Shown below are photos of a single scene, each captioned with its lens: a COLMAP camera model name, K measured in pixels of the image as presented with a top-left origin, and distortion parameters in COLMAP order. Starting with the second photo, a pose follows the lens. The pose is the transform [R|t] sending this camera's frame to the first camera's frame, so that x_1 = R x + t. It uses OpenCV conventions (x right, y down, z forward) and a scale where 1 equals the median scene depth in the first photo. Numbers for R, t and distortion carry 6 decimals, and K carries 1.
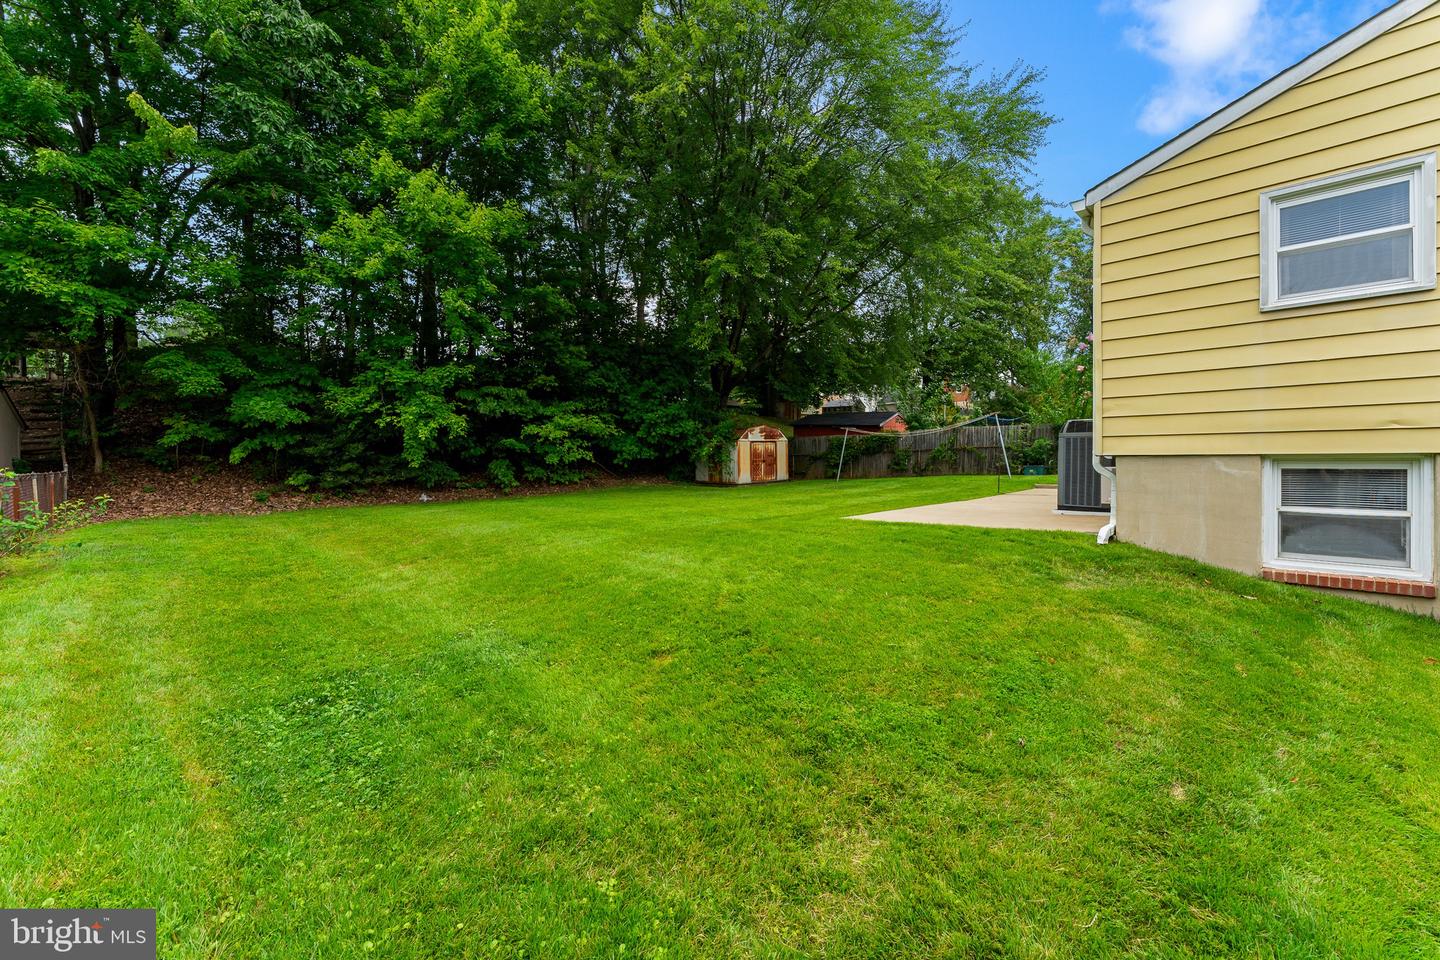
lens RADIAL K [[549.0, 0, 724.4], [0, 549.0, 458.0], [0, 0, 1]] dist [0.000483, 0.000039]
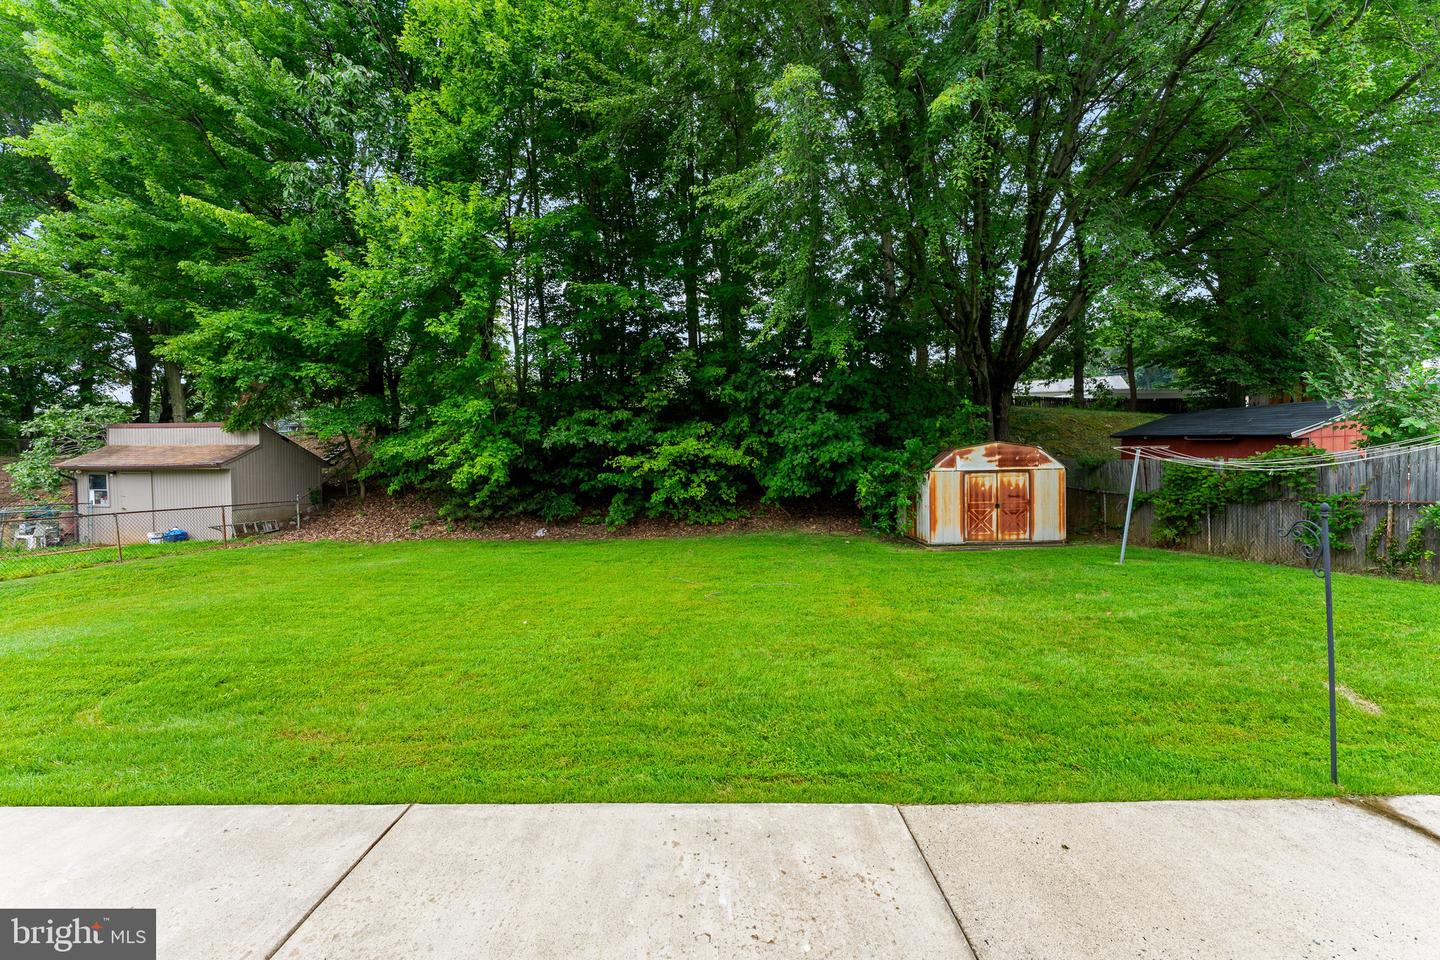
lens RADIAL K [[549.0, 0, 724.4], [0, 549.0, 458.0], [0, 0, 1]] dist [0.000483, 0.000039]
pose [[0.708643, -0.011543, -0.705473, 0.281136], [-0.008386, 0.999658, -0.024780, -0.028091], [0.705518, 0.023476, 0.708303, 0.410196]]
